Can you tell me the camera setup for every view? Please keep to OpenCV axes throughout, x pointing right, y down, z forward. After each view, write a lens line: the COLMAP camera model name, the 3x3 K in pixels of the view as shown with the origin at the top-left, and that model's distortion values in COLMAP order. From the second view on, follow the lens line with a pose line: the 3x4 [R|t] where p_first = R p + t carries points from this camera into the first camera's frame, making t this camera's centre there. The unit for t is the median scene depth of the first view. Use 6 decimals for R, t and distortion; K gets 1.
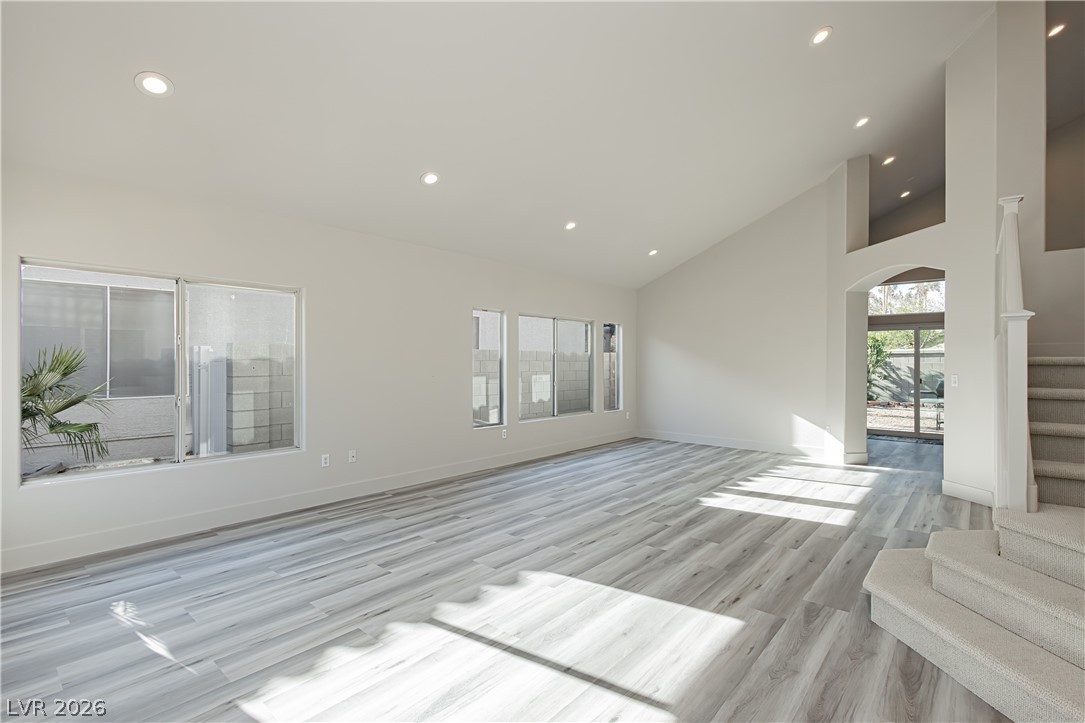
lens RADIAL K [[497.9, 0, 544.8], [0, 497.9, 364.4], [0, 0, 1]] dist [0.008570, -0.001219]
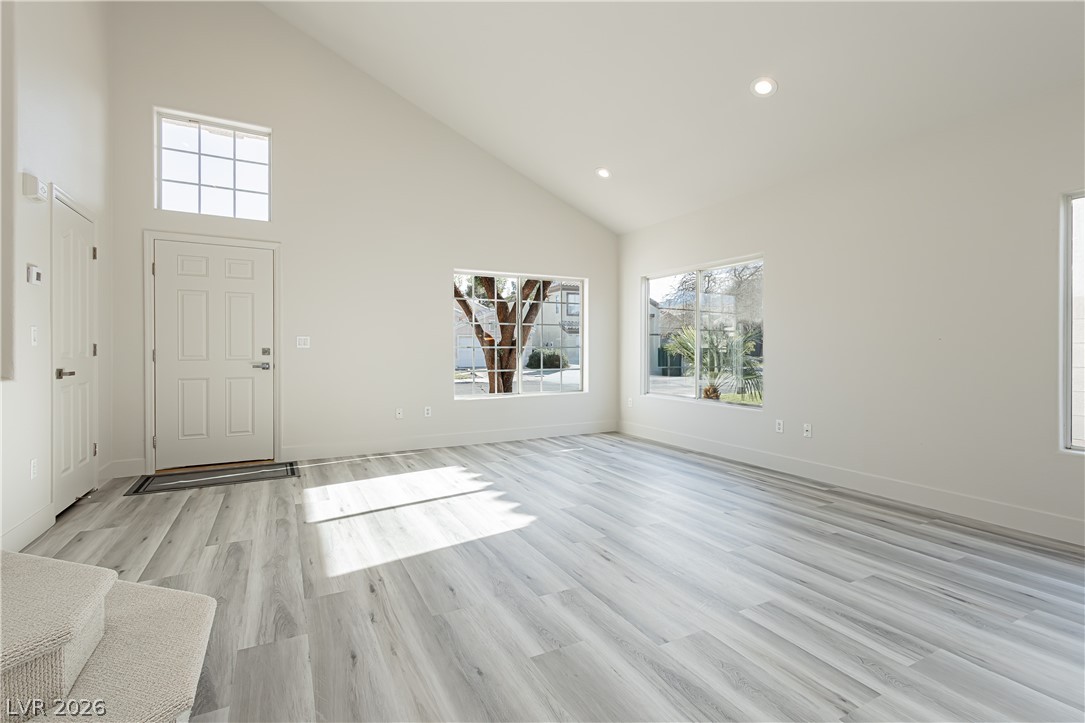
lens RADIAL K [[497.9, 0, 544.7], [0, 497.9, 355.5], [0, 0, 1]] dist [0.008570, -0.001219]
pose [[-0.357485, 0.007920, -0.933885, 0.853718], [-0.006934, 0.999914, 0.011135, 0.068539], [0.933893, 0.010456, -0.357399, 1.274607]]
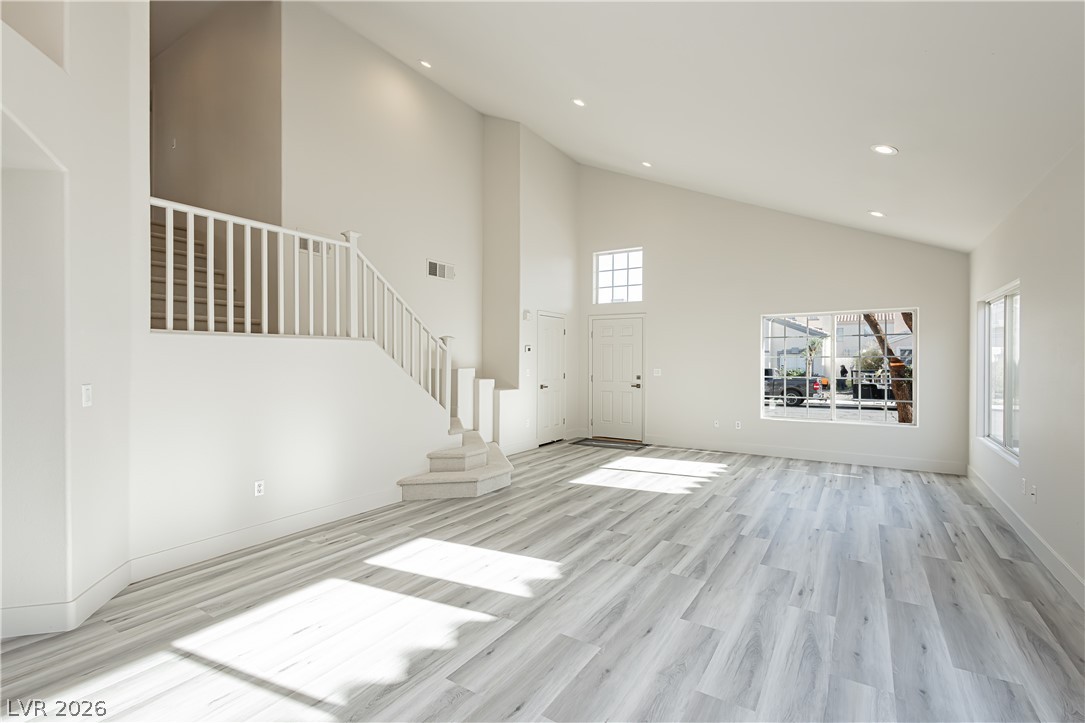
lens RADIAL K [[497.9, 0, 551.2], [0, 497.9, 361.7], [0, 0, 1]] dist [0.008570, -0.001219]
pose [[-0.987829, -0.005369, -0.155454, 0.616349], [-0.006869, 0.999935, 0.009116, -0.015284], [0.155395, 0.010072, -0.987801, 2.329956]]
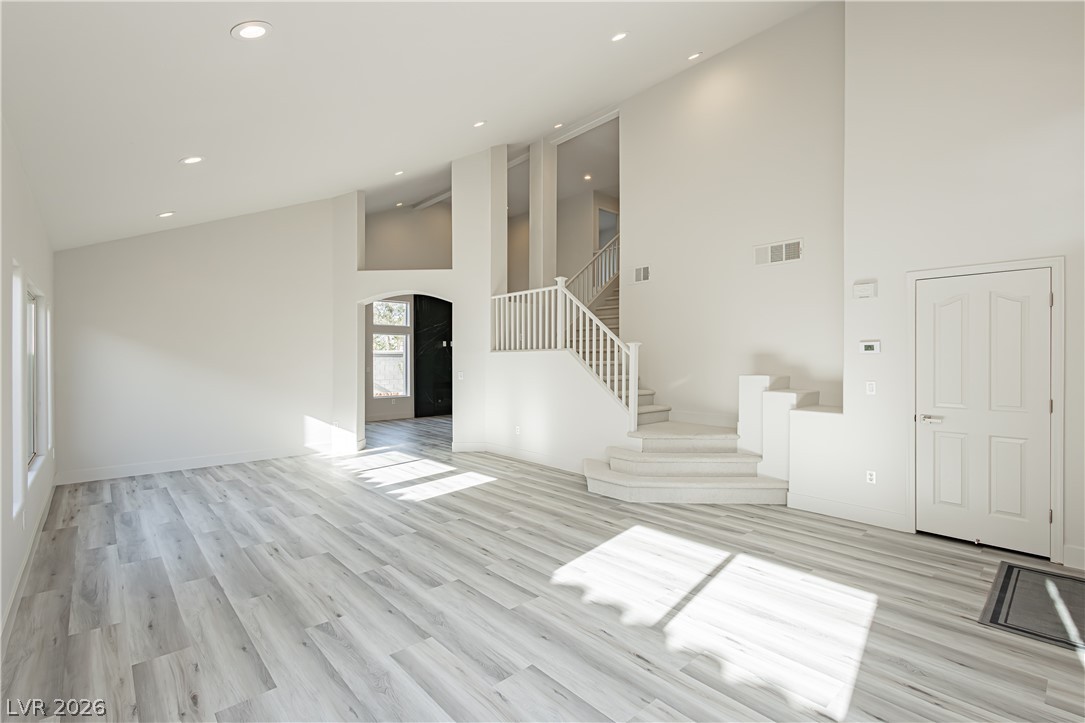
lens RADIAL K [[497.9, 0, 536.5], [0, 497.9, 359.0], [0, 0, 1]] dist [0.008570, -0.001219]
pose [[0.133489, -0.002672, 0.991047, -0.954378], [0.007045, 0.999974, 0.001748, -0.026736], [-0.991025, 0.006749, 0.133504, 0.833059]]
